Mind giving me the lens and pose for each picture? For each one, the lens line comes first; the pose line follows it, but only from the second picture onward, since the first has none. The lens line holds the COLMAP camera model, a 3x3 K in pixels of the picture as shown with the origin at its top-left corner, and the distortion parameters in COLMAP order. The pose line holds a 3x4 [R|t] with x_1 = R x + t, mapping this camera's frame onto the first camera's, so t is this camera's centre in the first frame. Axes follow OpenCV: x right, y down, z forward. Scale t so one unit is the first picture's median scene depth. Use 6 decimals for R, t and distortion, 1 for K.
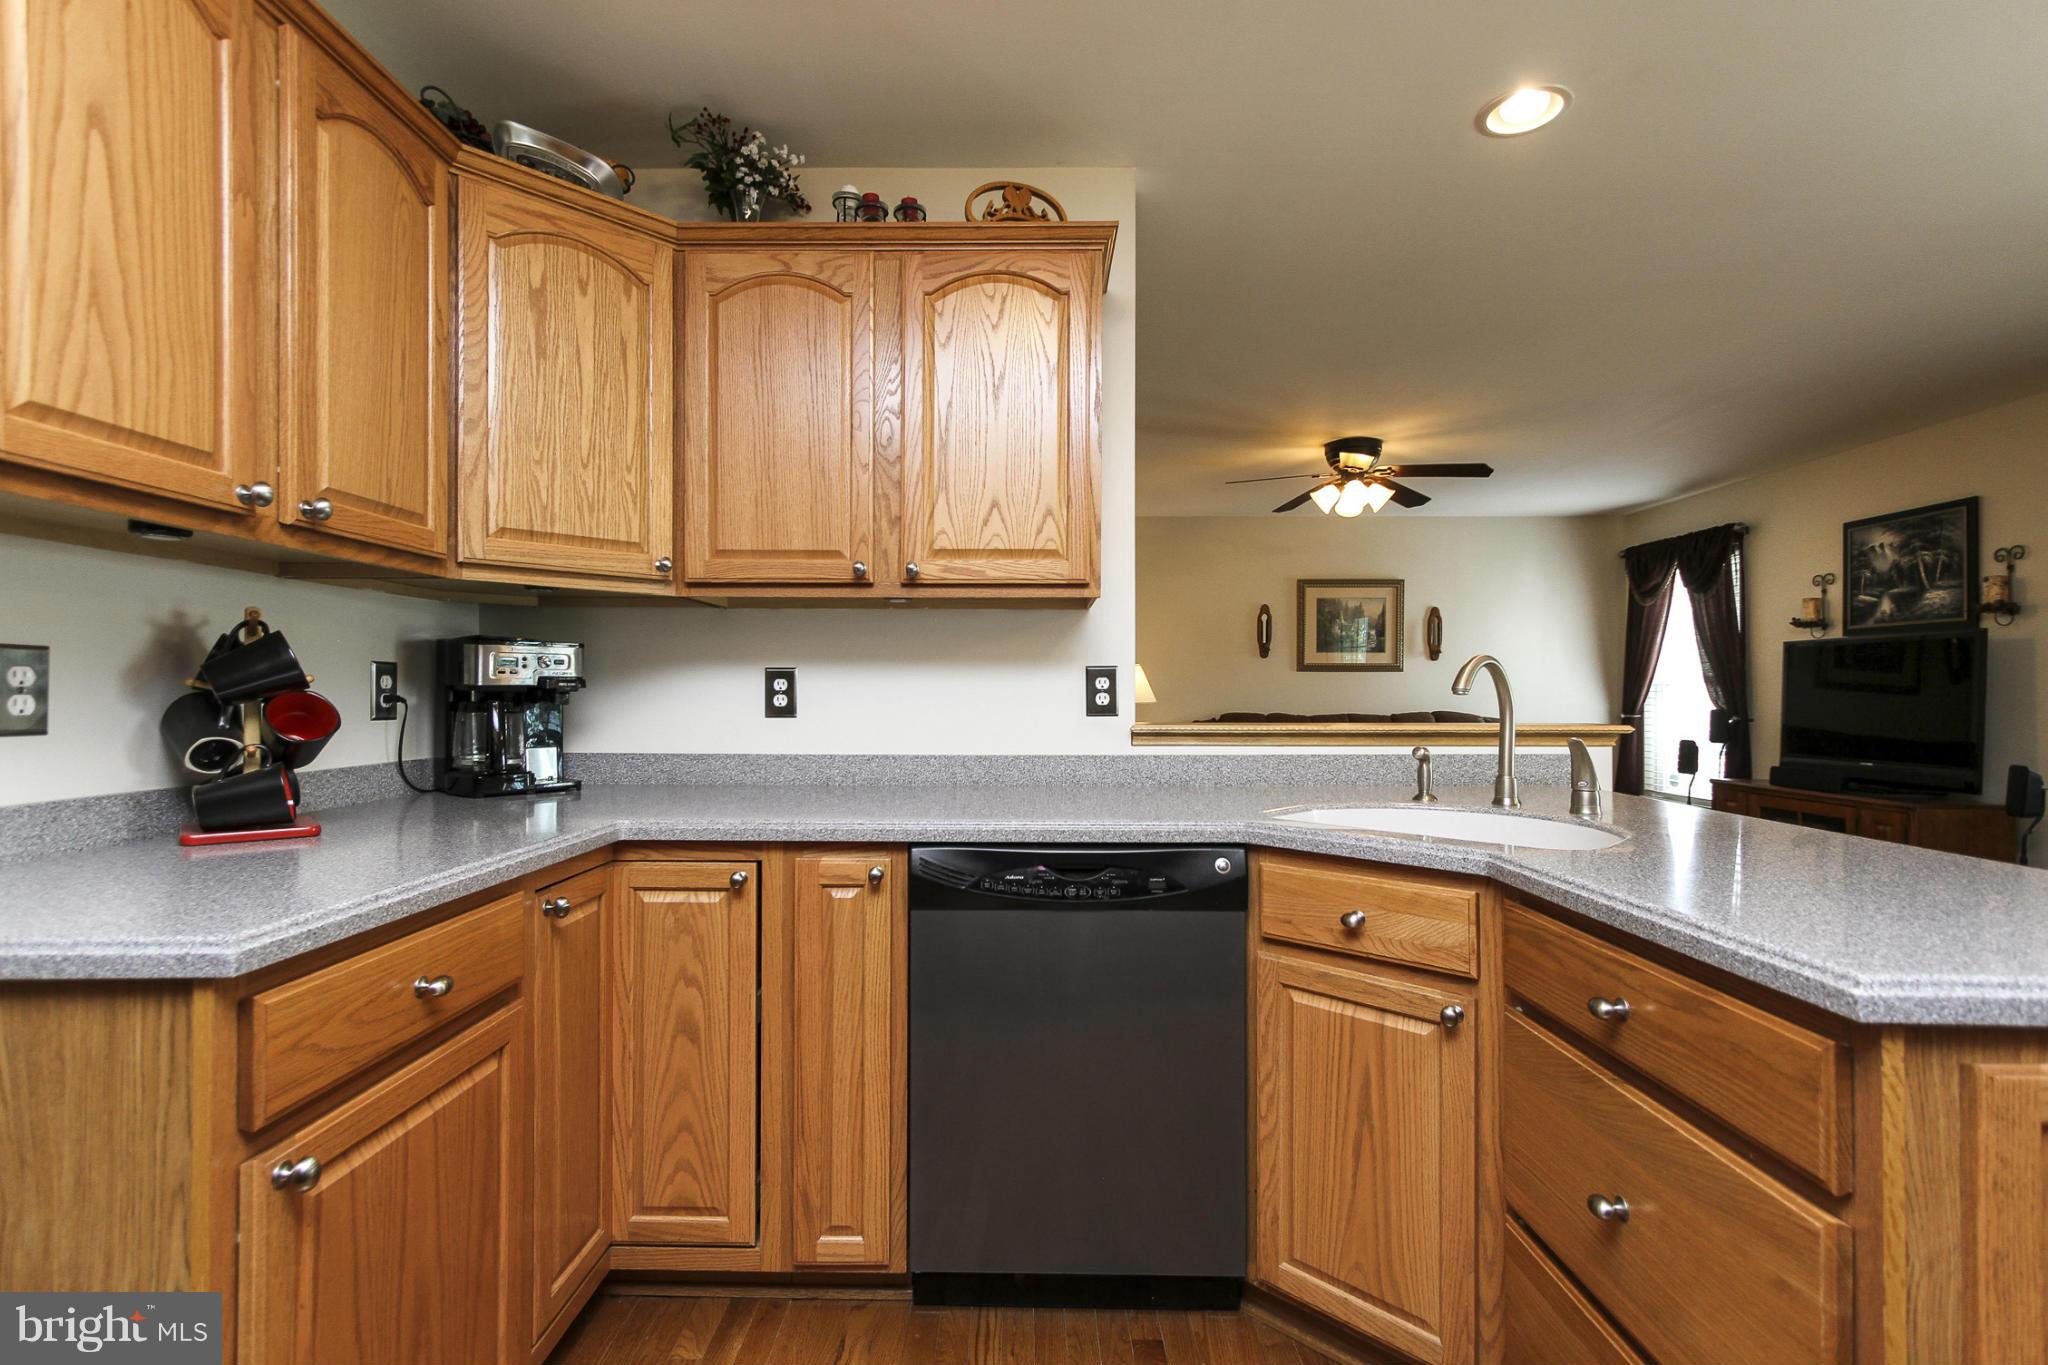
lens RADIAL K [[938.7, 0, 1016.7], [0, 938.7, 685.1], [0, 0, 1]] dist [0.000669, 0.001215]
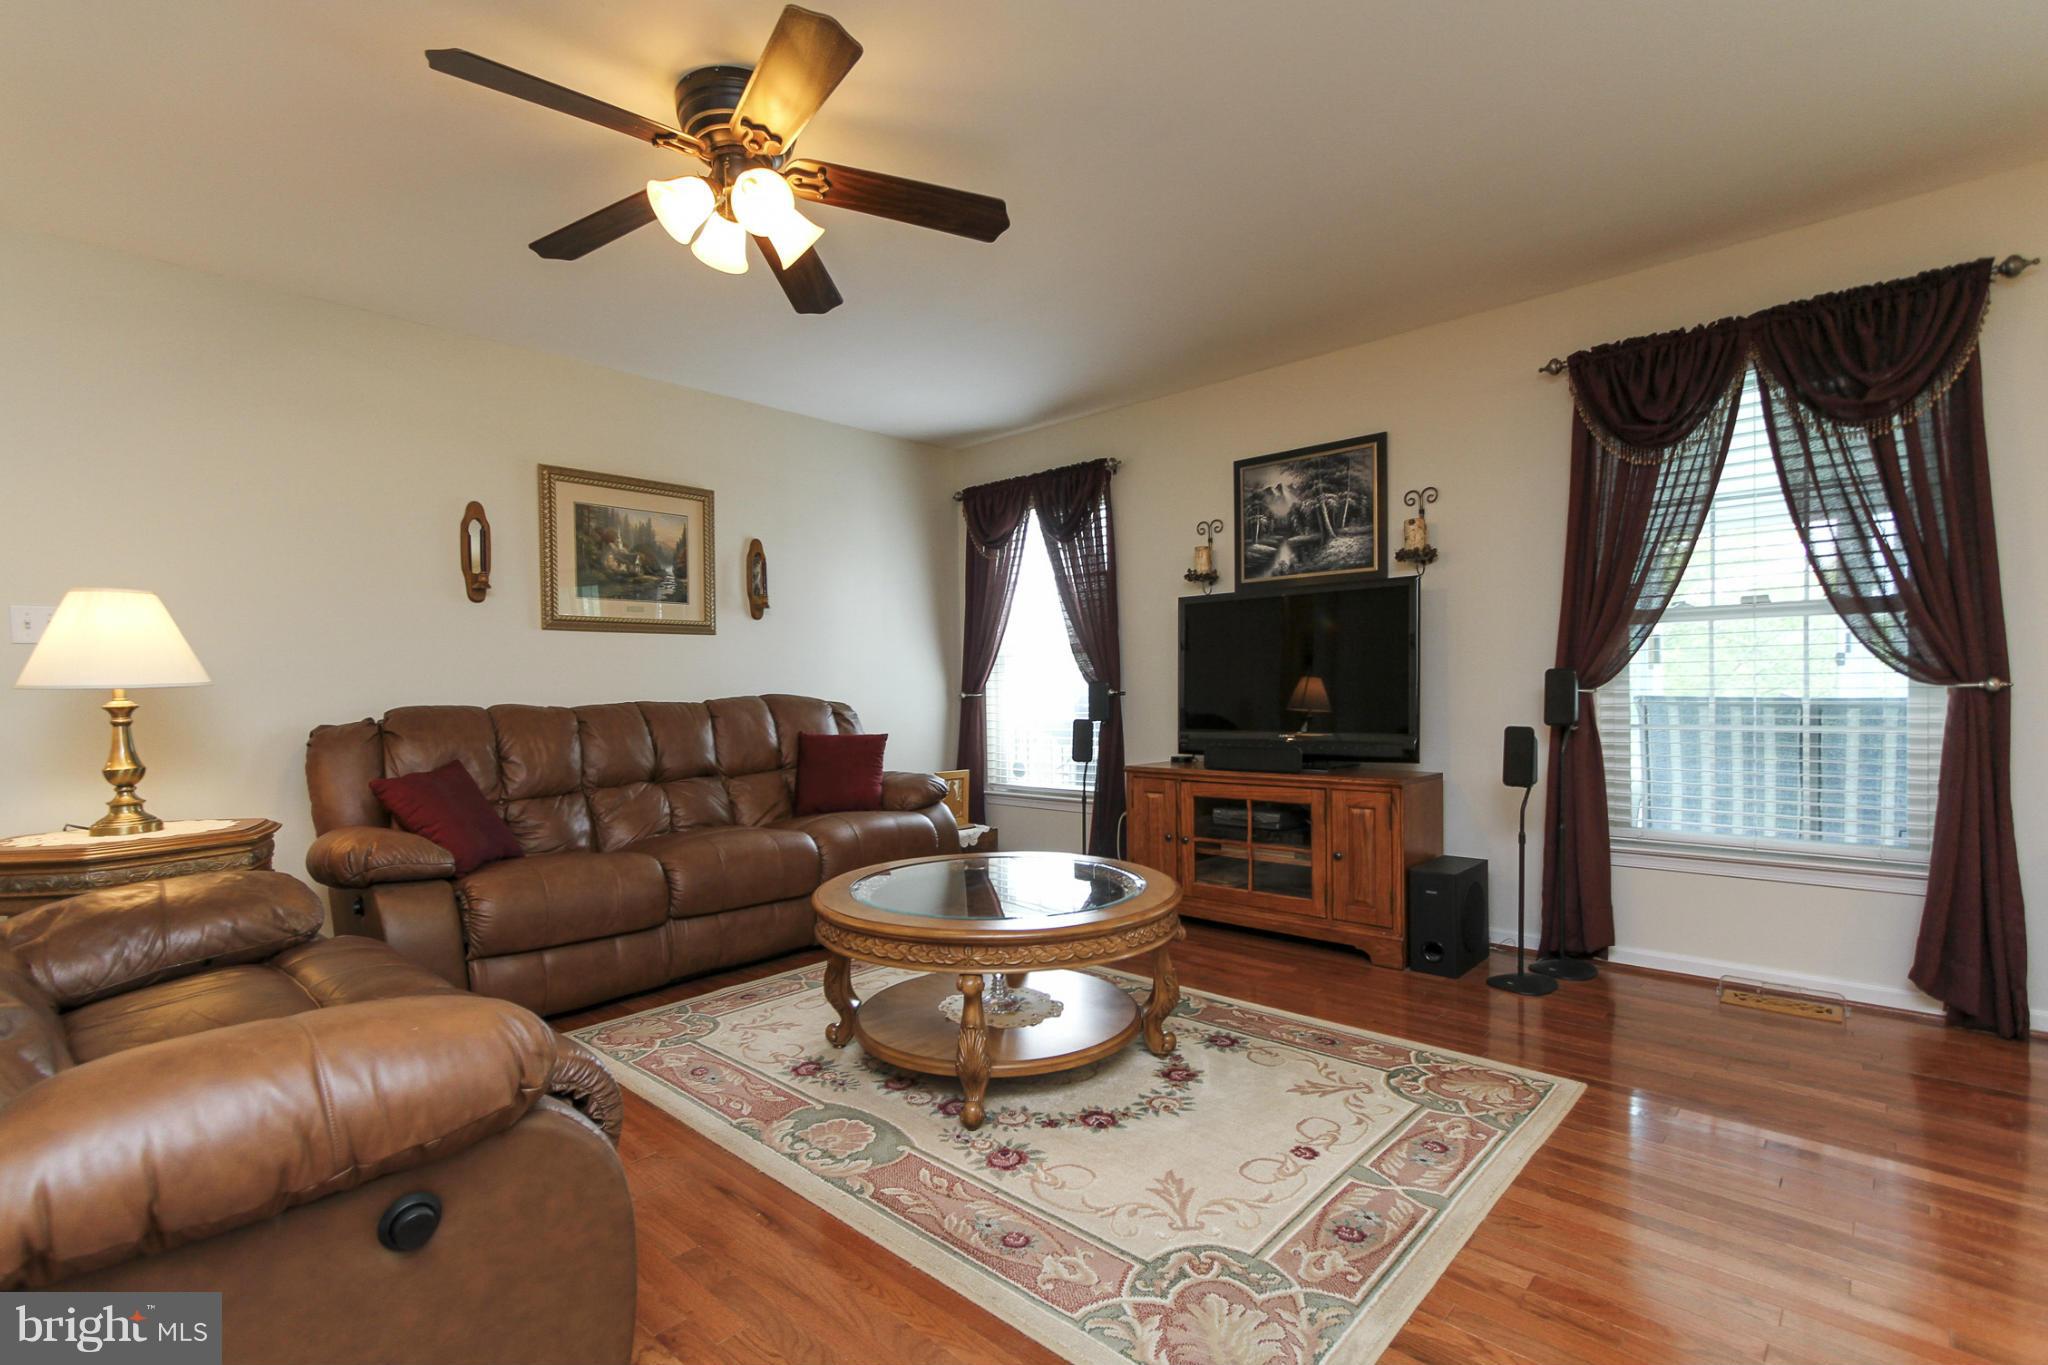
lens RADIAL K [[938.7, 0, 1021.9], [0, 938.7, 695.8], [0, 0, 1]] dist [0.000669, 0.001215]
pose [[0.663741, -0.024472, 0.747562, 0.209137], [0.015248, 0.999700, 0.019188, 0.053924], [-0.747807, -0.001337, 0.663915, 1.245109]]
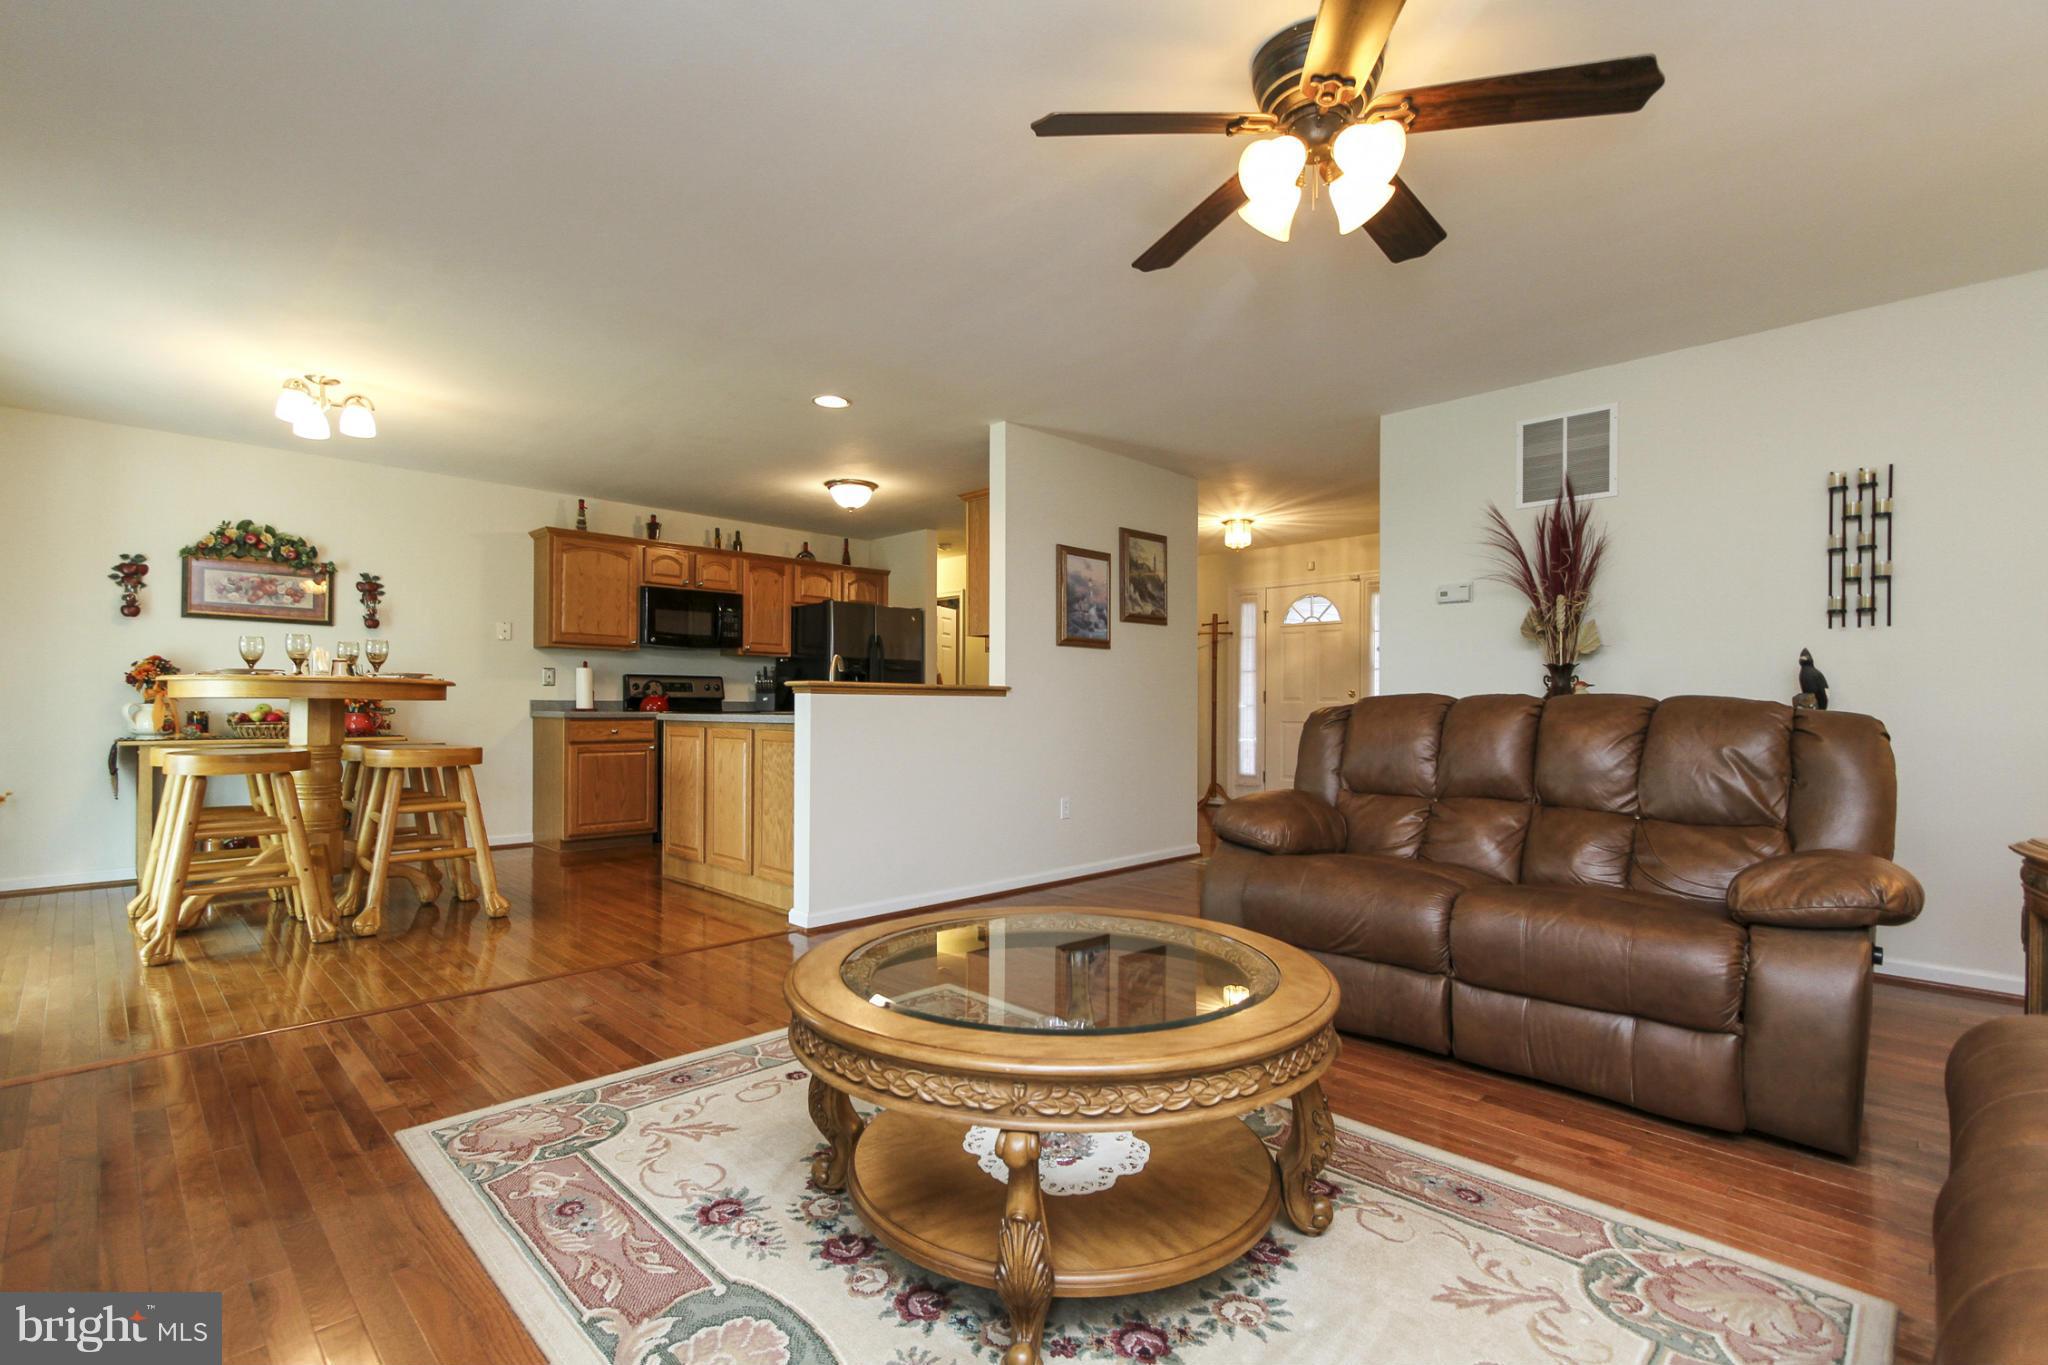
lens RADIAL K [[938.7, 0, 1027.5], [0, 938.7, 700.4], [0, 0, 1]] dist [0.000669, 0.001215]
pose [[-0.692973, -0.010348, -0.720889, 1.614722], [-0.005345, 0.999943, -0.009215, 0.094188], [0.720944, -0.002532, -0.692989, 2.541207]]
